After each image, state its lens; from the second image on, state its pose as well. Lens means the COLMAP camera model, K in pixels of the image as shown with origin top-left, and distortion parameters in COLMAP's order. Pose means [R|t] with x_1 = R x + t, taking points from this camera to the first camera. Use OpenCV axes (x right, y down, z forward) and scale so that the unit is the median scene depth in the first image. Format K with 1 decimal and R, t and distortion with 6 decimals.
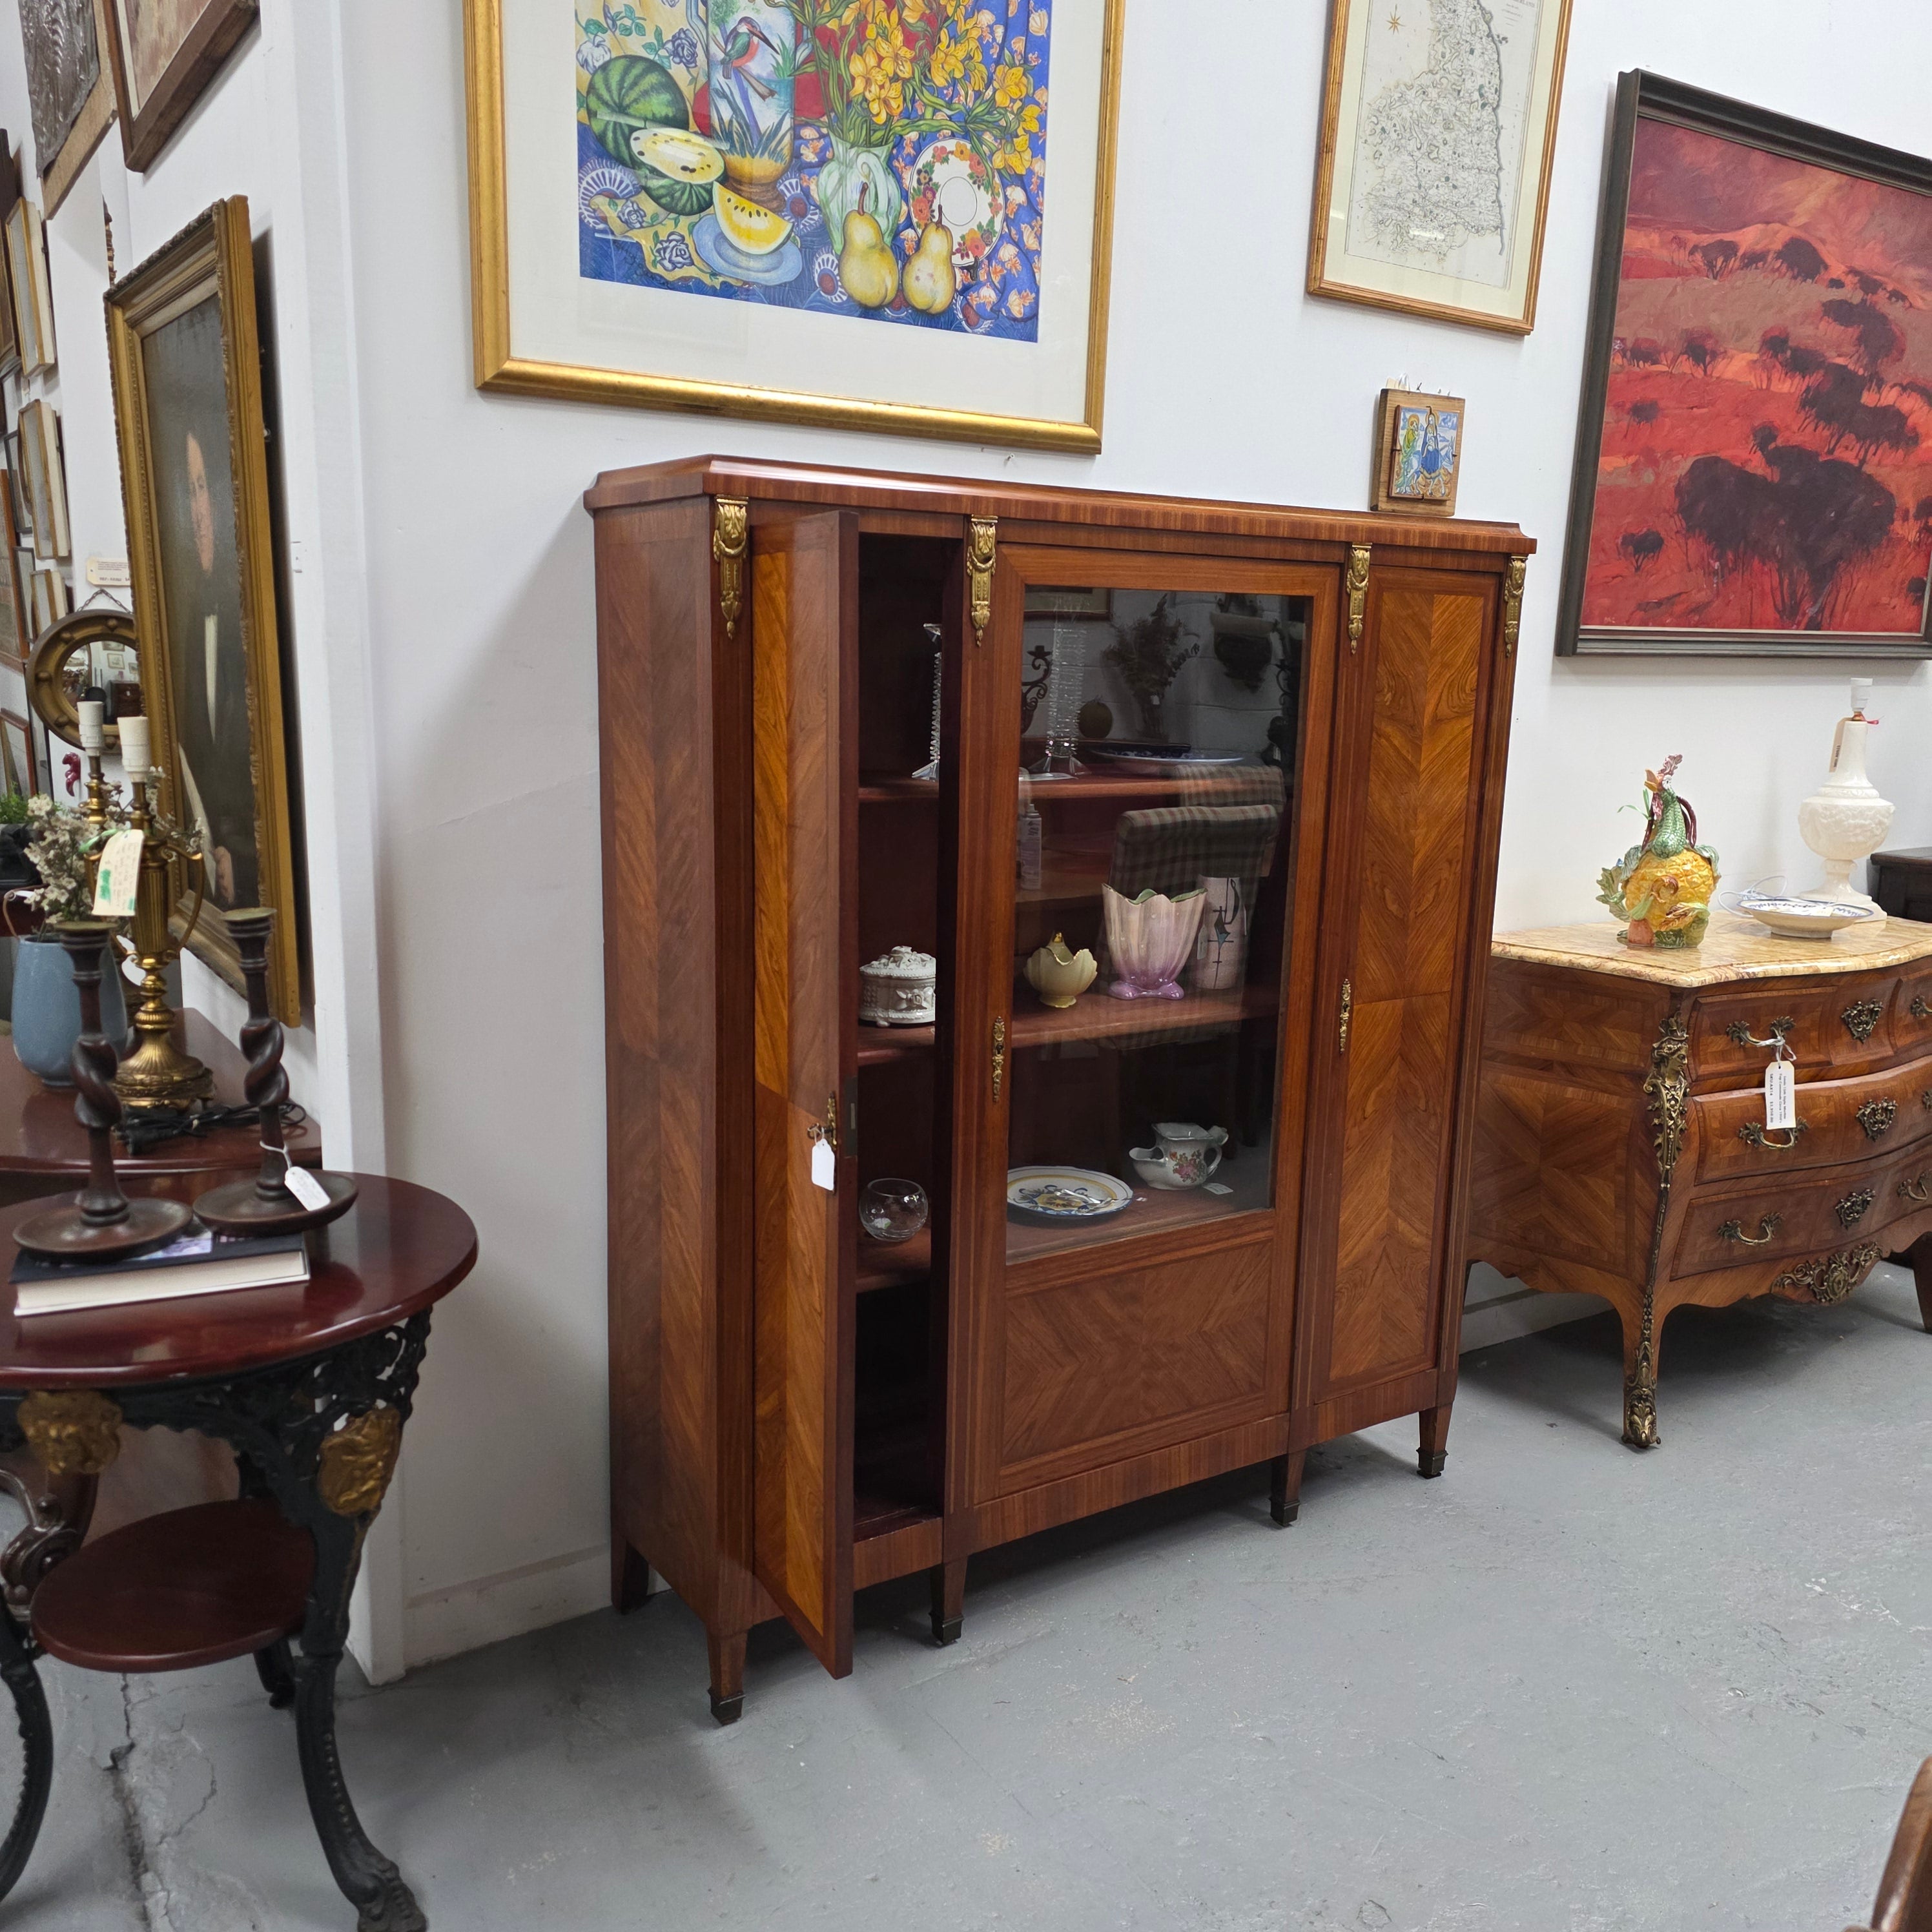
lens RADIAL K [[1715.2, 0, 963.0], [0, 1715.2, 991.8], [0, 0, 1]] dist [0.082277, -0.103157]
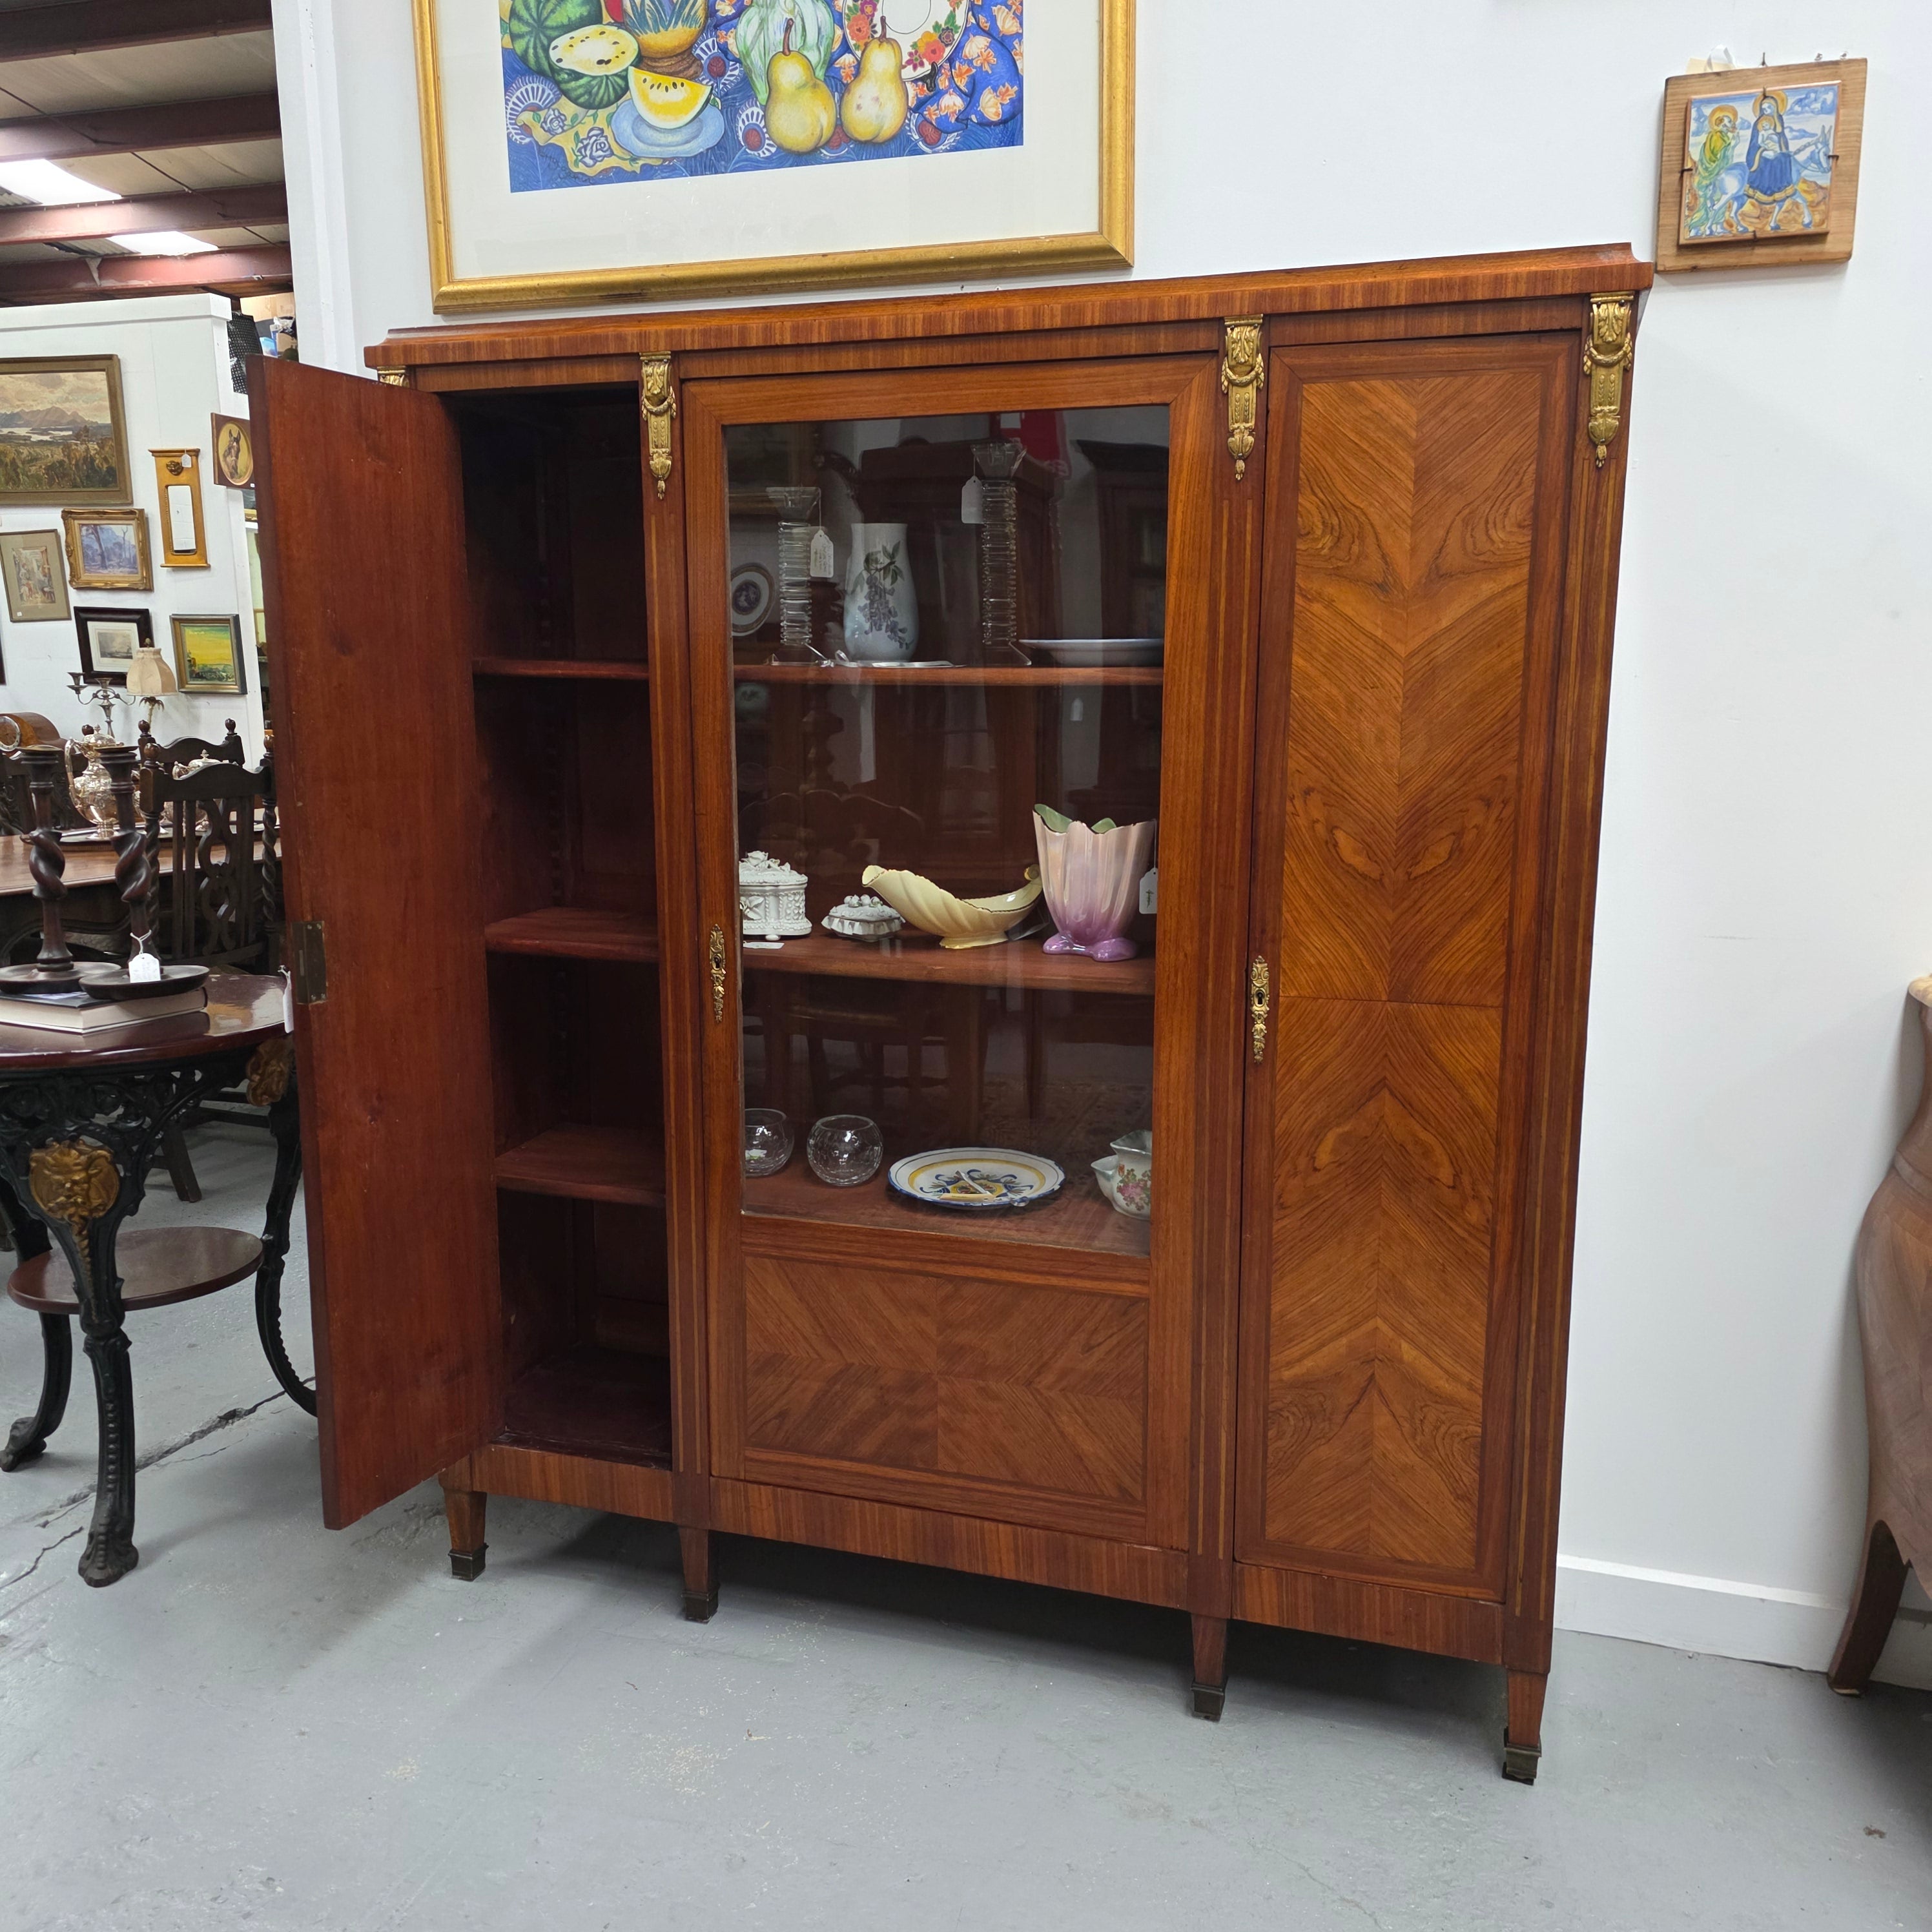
lens RADIAL K [[1720.8, 0, 968.0], [0, 1720.8, 981.2], [0, 0, 1]] dist [0.059834, -0.064424]
pose [[0.623025, 0.115850, -0.773575, 0.736016], [-0.140340, 0.989479, 0.035156, -0.005353], [0.769509, 0.086661, 0.632728, 0.503413]]
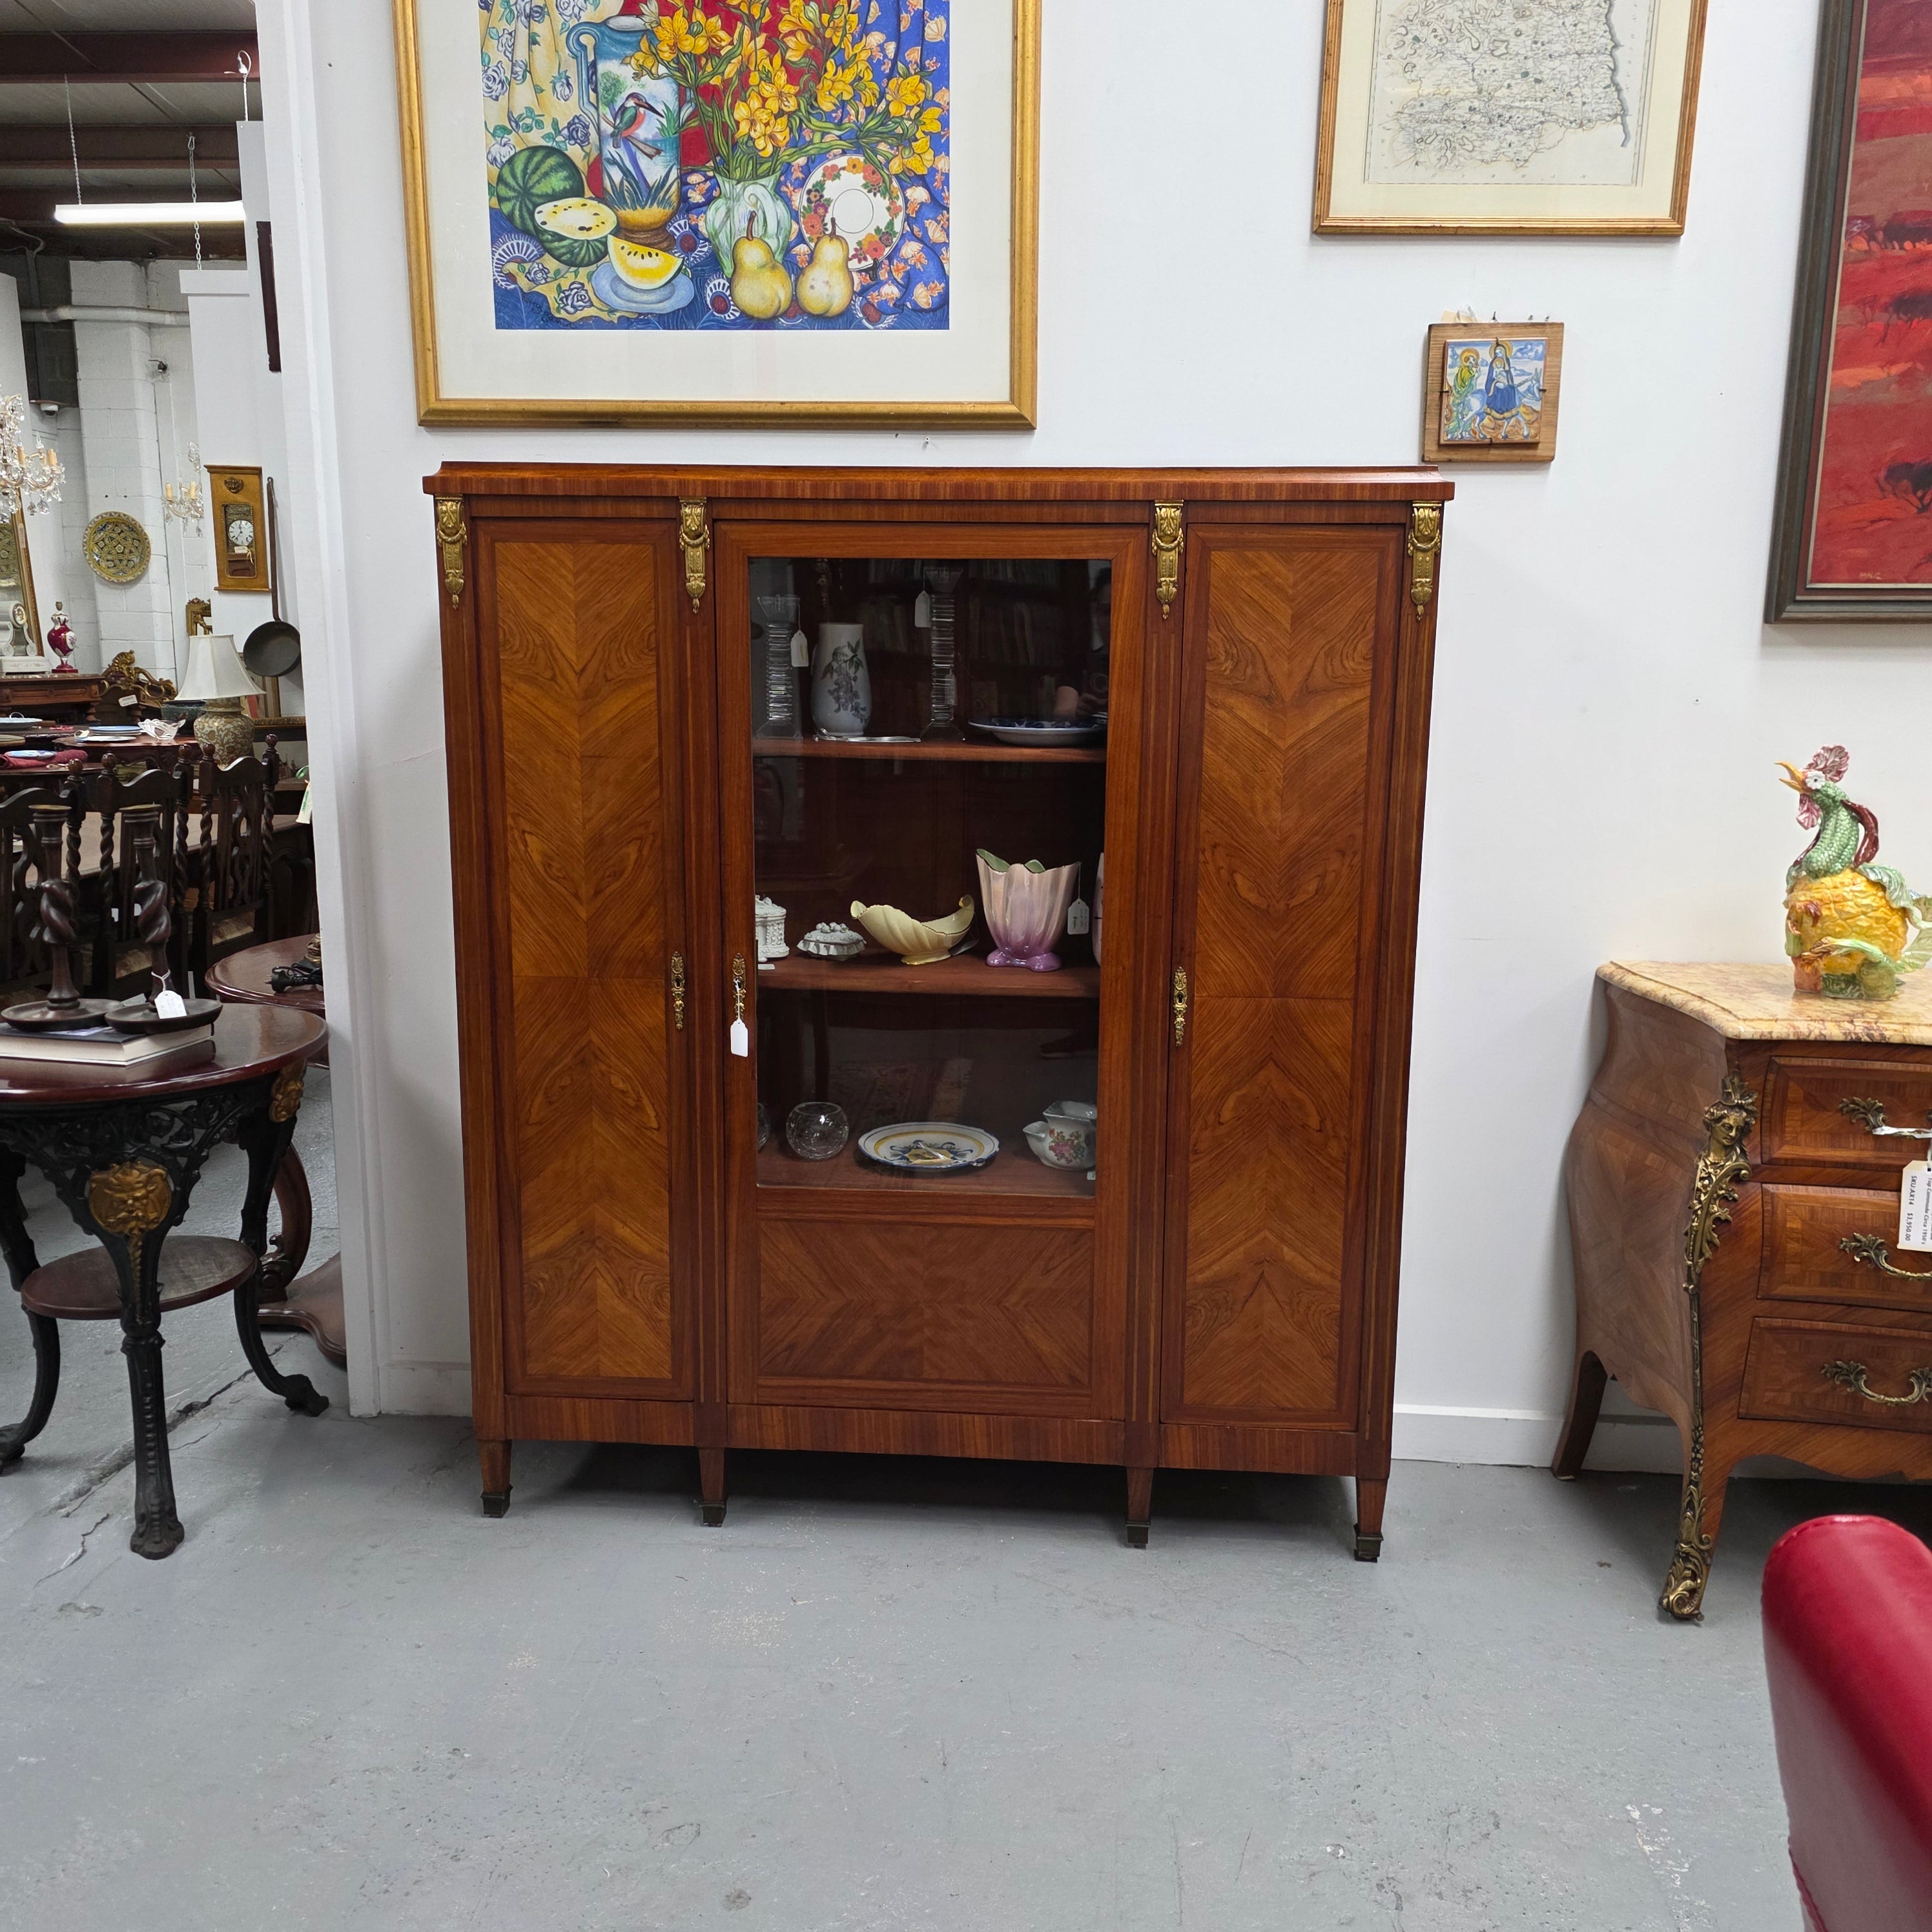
lens RADIAL K [[1716.1, 0, 977.4], [0, 1716.1, 956.9], [0, 0, 1]] dist [0.079813, -0.099704]
pose [[0.791620, 0.095008, -0.603582, 0.745674], [-0.112428, 0.993620, 0.008949, -0.009319], [0.600581, 0.060775, 0.797251, 0.204573]]
